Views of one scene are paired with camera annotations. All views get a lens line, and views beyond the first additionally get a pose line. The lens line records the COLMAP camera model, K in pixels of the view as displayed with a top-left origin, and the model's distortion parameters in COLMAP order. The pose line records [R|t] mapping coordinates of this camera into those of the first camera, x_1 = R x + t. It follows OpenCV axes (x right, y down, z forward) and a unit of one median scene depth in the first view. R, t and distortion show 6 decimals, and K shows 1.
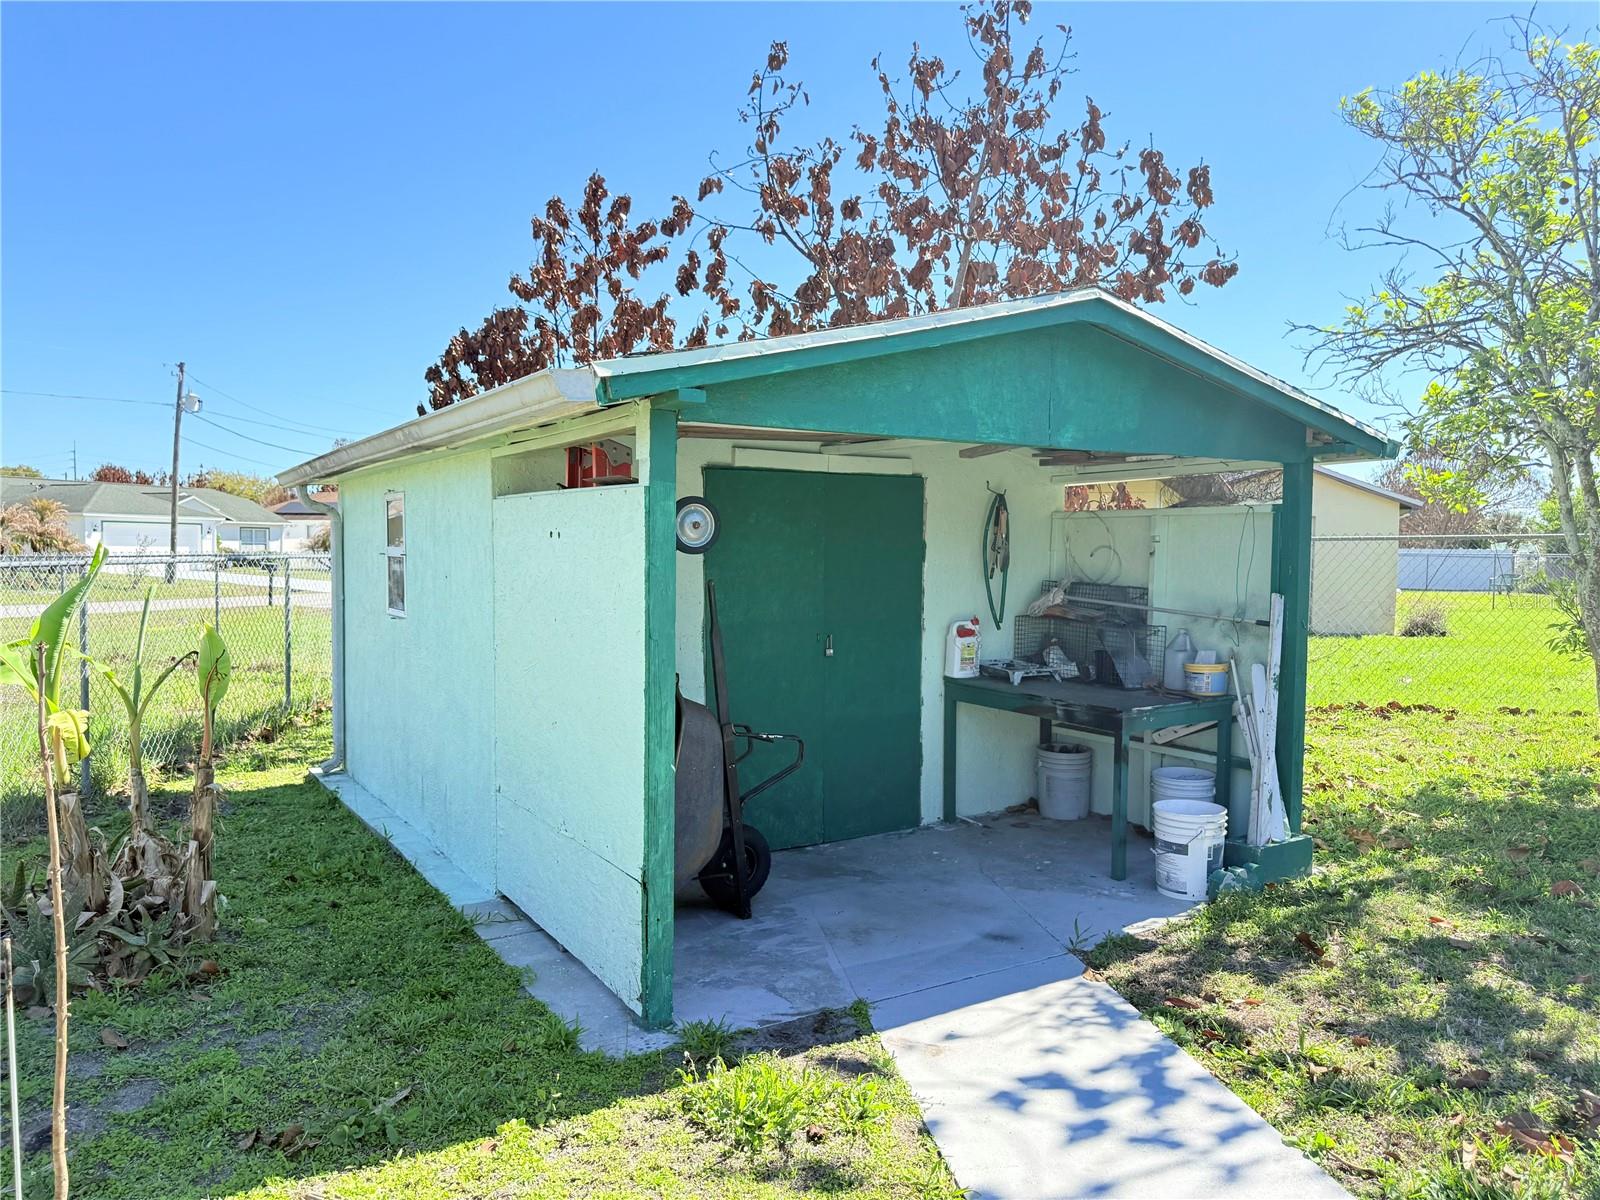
lens RADIAL K [[1115.2, 0, 821.0], [0, 1115.2, 605.4], [0, 0, 1]] dist [0.068054, -0.084370]
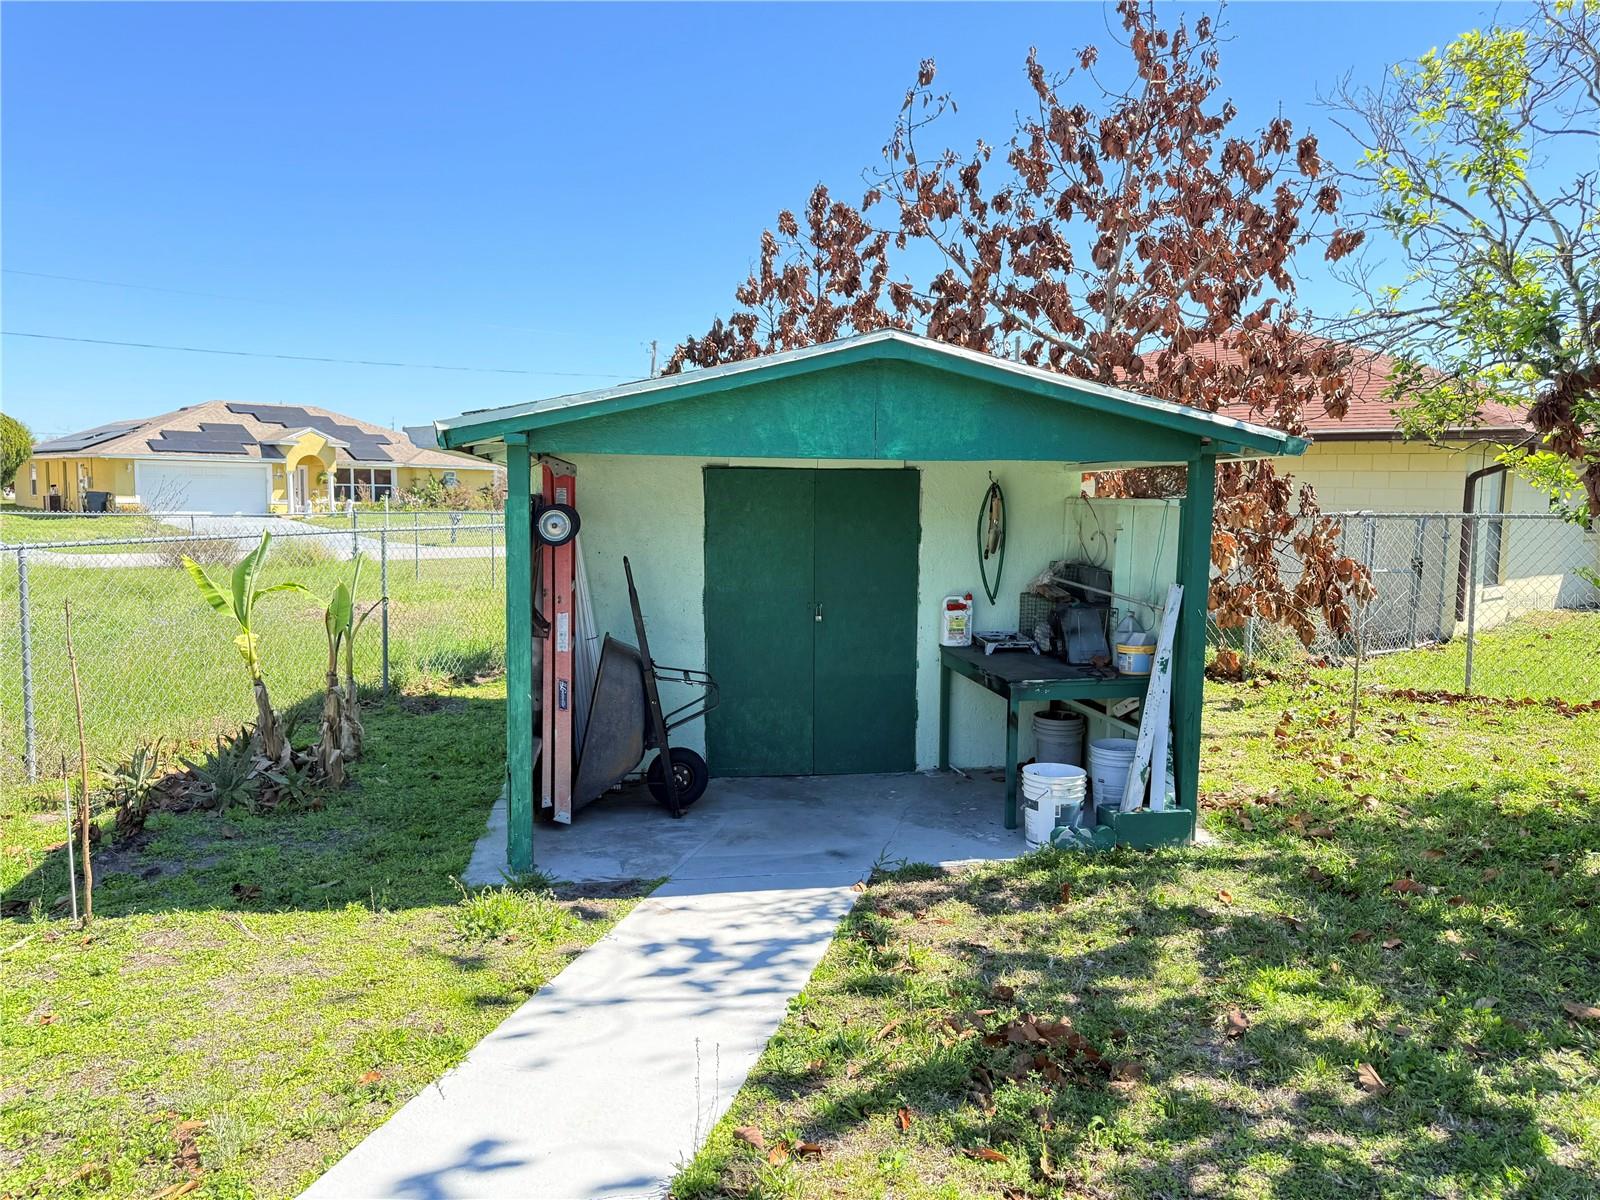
lens RADIAL K [[1115.2, 0, 842.3], [0, 1115.2, 608.5], [0, 0, 1]] dist [0.068054, -0.084370]
pose [[0.920842, 0.045318, -0.387293, 0.458586], [-0.025385, 0.998084, 0.056432, -0.034400], [0.389108, -0.042133, 0.920228, -0.090275]]
